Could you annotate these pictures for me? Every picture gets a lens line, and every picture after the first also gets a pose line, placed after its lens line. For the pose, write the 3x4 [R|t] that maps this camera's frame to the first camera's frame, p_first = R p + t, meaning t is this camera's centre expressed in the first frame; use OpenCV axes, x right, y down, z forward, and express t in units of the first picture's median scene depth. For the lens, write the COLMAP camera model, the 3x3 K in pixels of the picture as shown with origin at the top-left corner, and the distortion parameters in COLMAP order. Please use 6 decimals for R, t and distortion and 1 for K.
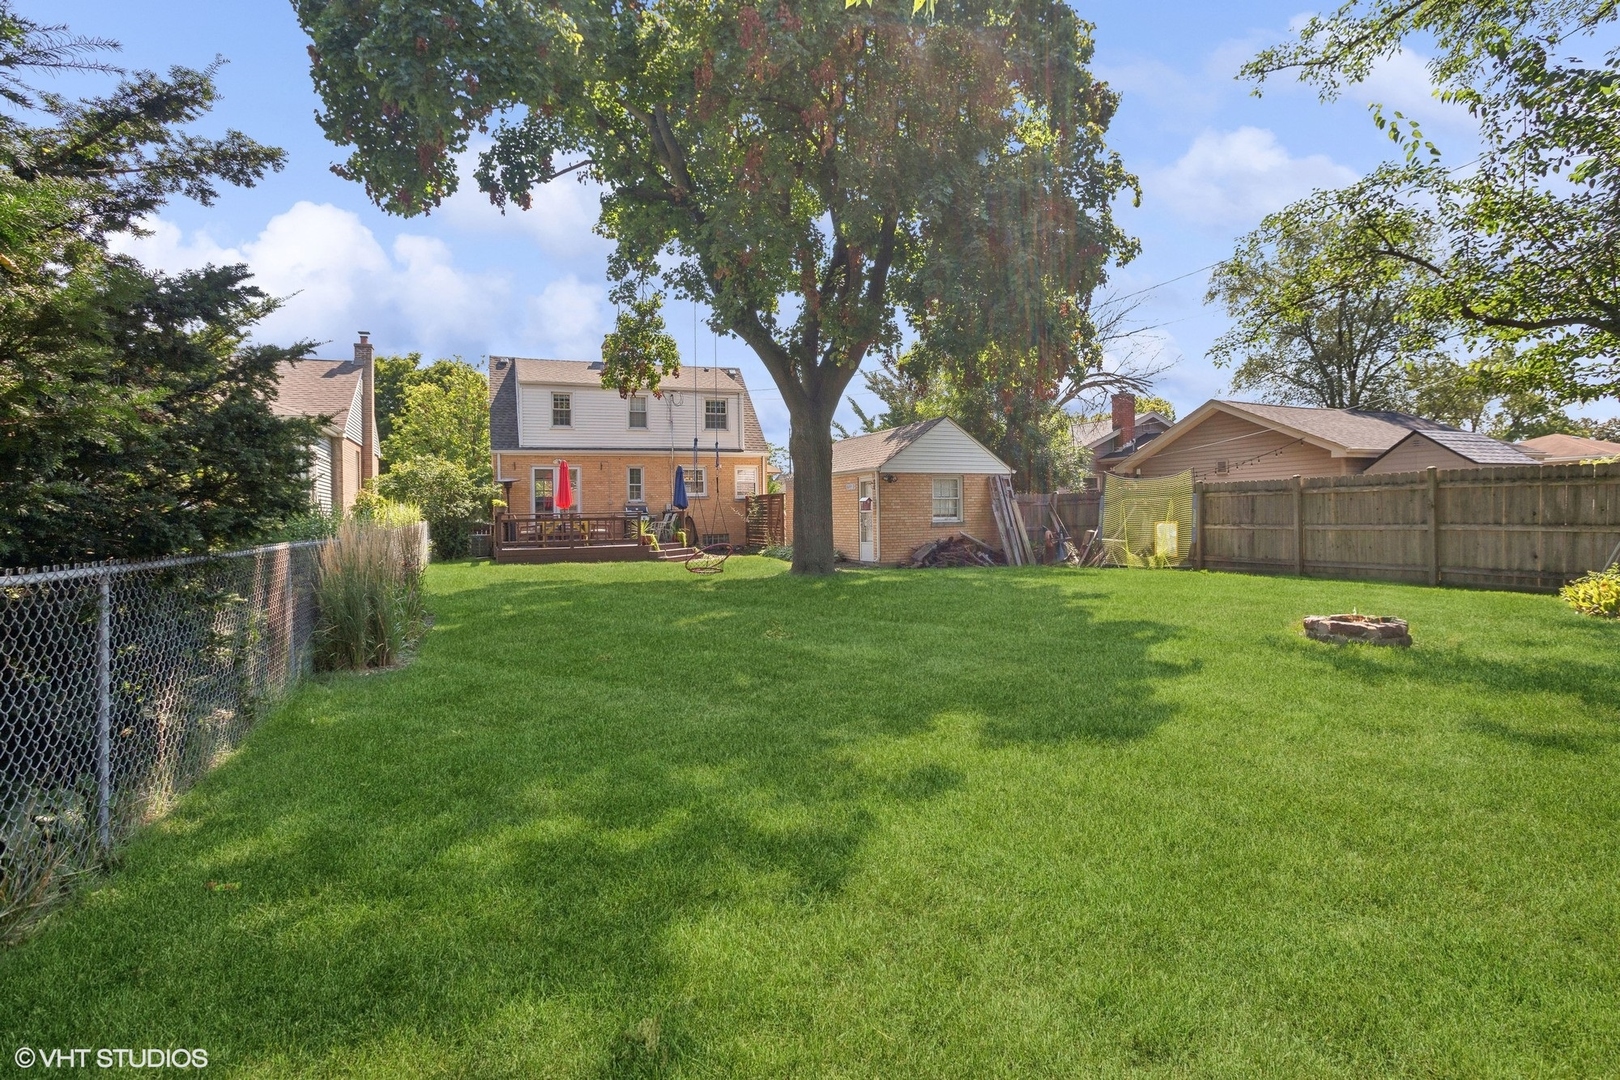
lens RADIAL K [[780.8, 0, 806.8], [0, 780.8, 529.7], [0, 0, 1]] dist [-0.024112, 0.007623]
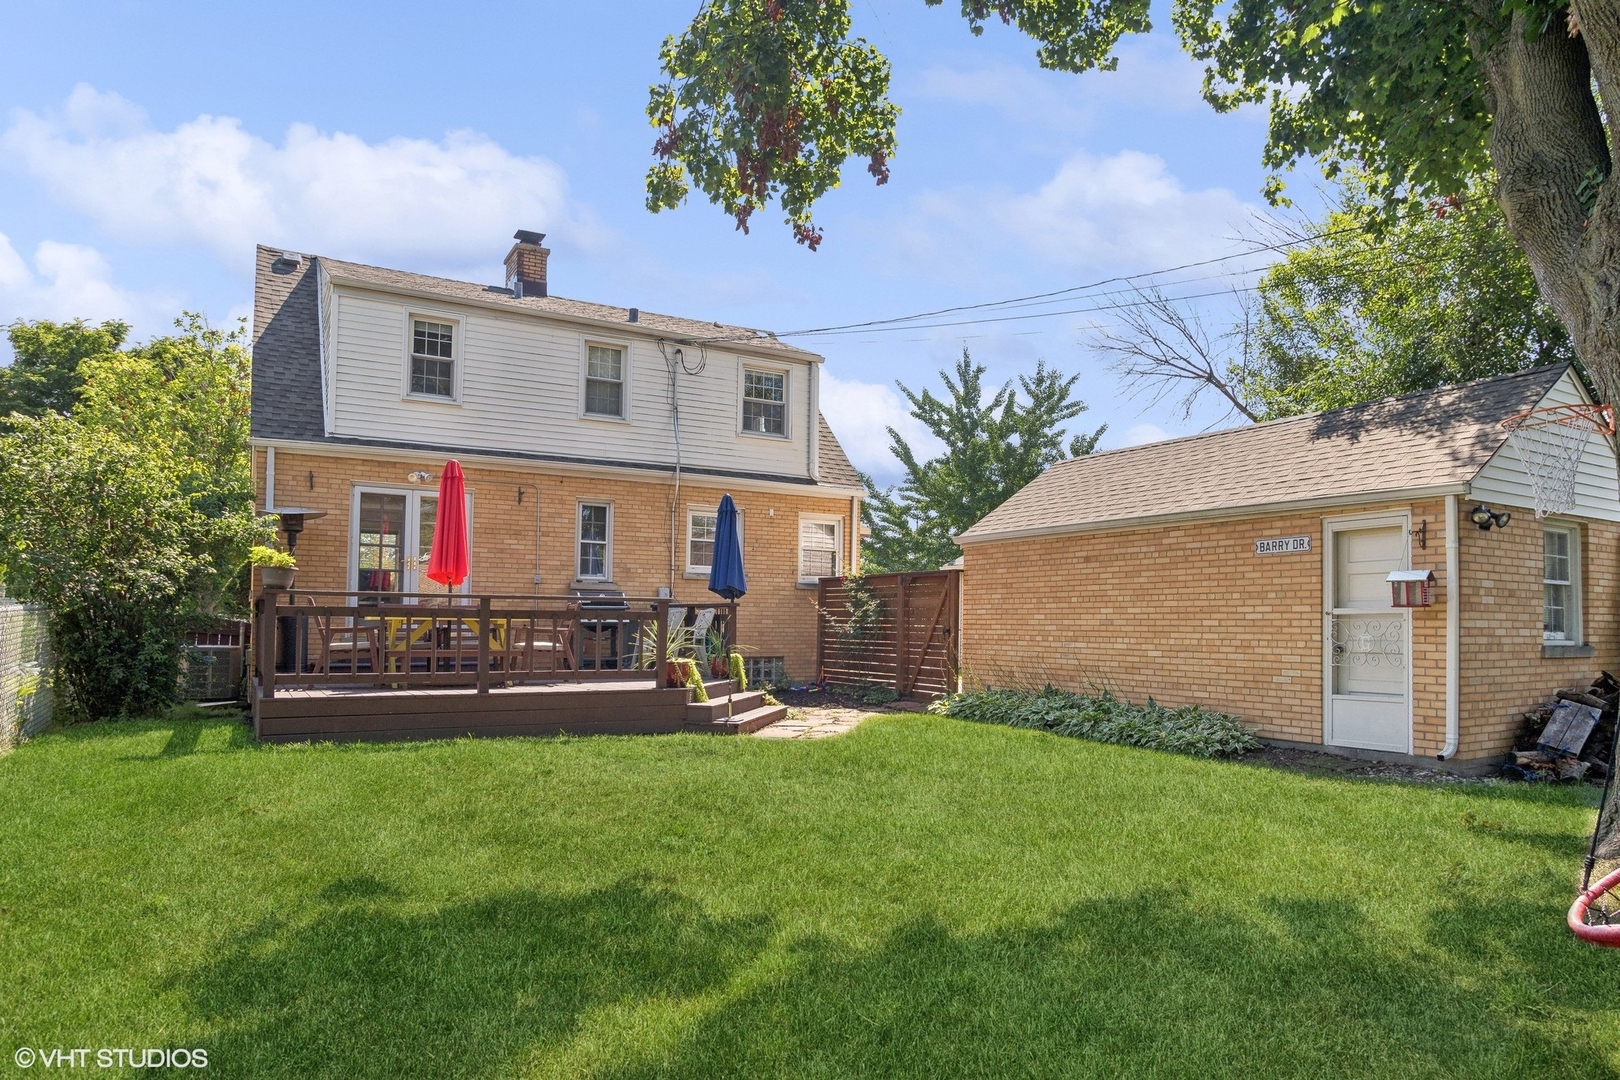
lens RADIAL K [[1005.0, 0, 846.5], [0, 1005.0, 608.3], [0, 0, 1]] dist [-0.058445, 0.046055]
pose [[0.986968, 0.028446, 0.158385, -0.172624], [-0.022869, 0.999056, -0.036925, -0.001874], [-0.159286, 0.032822, 0.986687, 0.428889]]
